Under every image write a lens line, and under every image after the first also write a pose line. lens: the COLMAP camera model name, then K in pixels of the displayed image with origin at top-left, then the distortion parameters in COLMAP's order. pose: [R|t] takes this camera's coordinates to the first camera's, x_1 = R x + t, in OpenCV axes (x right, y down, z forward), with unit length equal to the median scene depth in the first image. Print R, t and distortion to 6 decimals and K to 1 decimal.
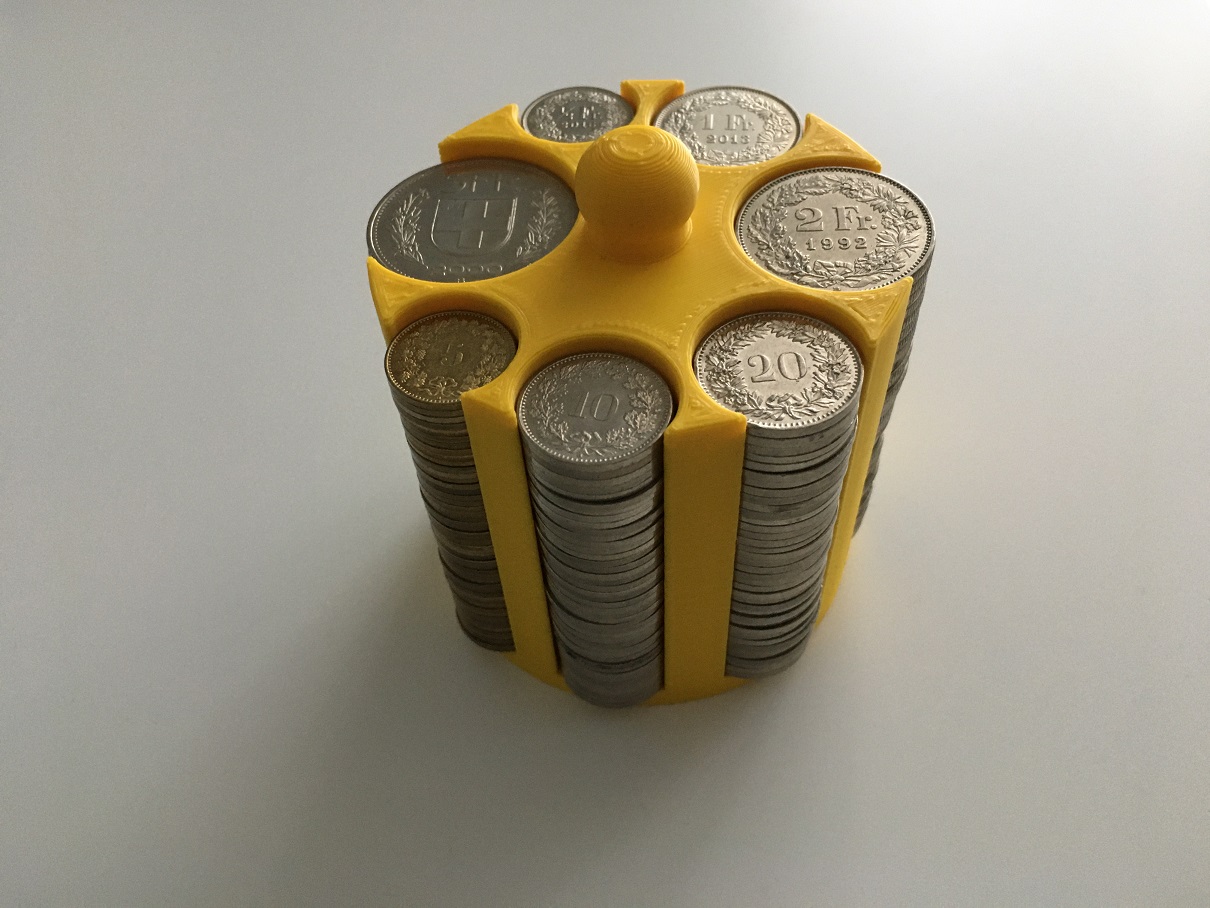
lens RADIAL K [[1021.5, 0, 606.6], [0, 1021.5, 453.7], [0, 0, 1]] dist [0.019872, -0.060806]
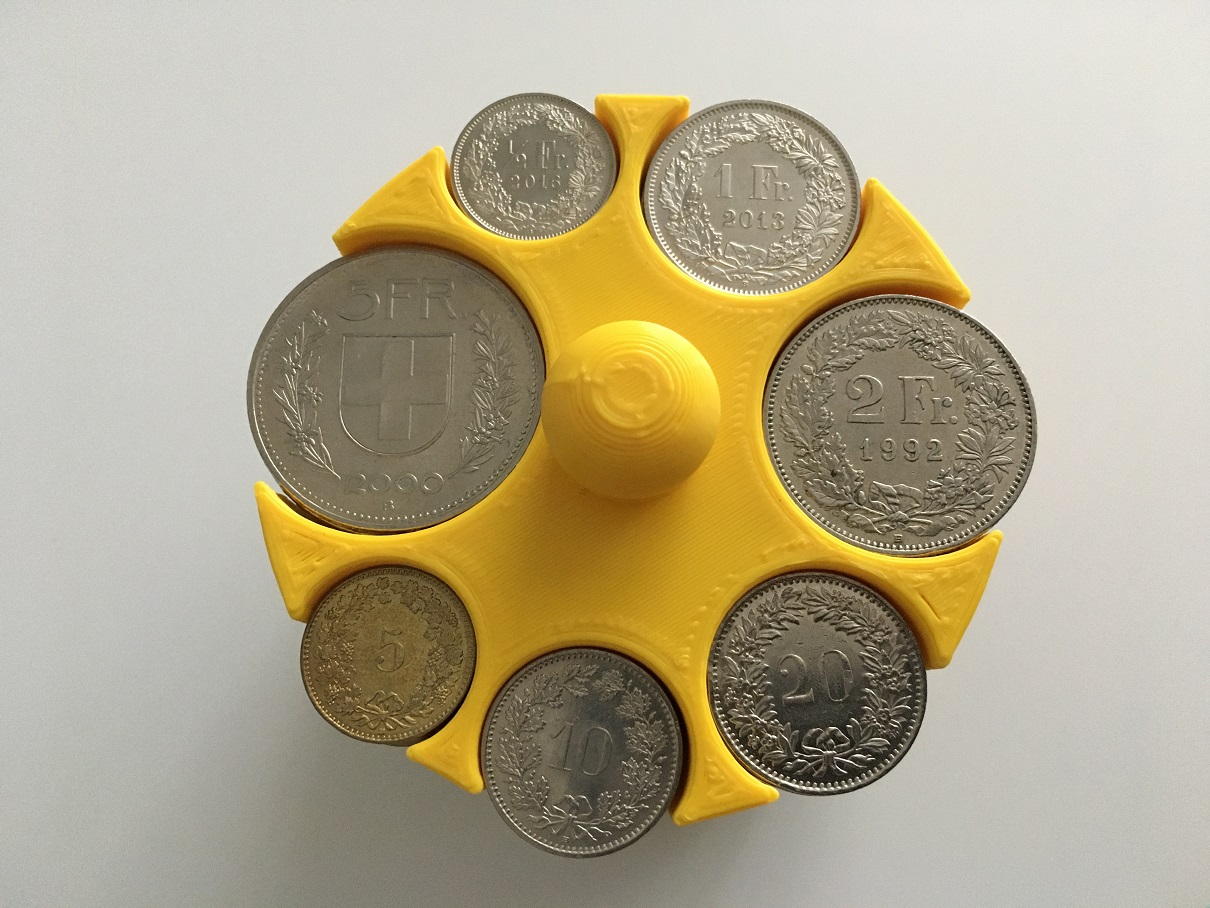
lens RADIAL K [[1021.5, 0, 603.4], [0, 1021.5, 454.3], [0, 0, 1]] dist [0.019872, -0.060806]
pose [[0.998815, -0.030868, 0.037634, -0.014872], [0.012078, 0.906182, 0.422715, -0.499764], [-0.047152, -0.421759, 0.905481, 0.337256]]
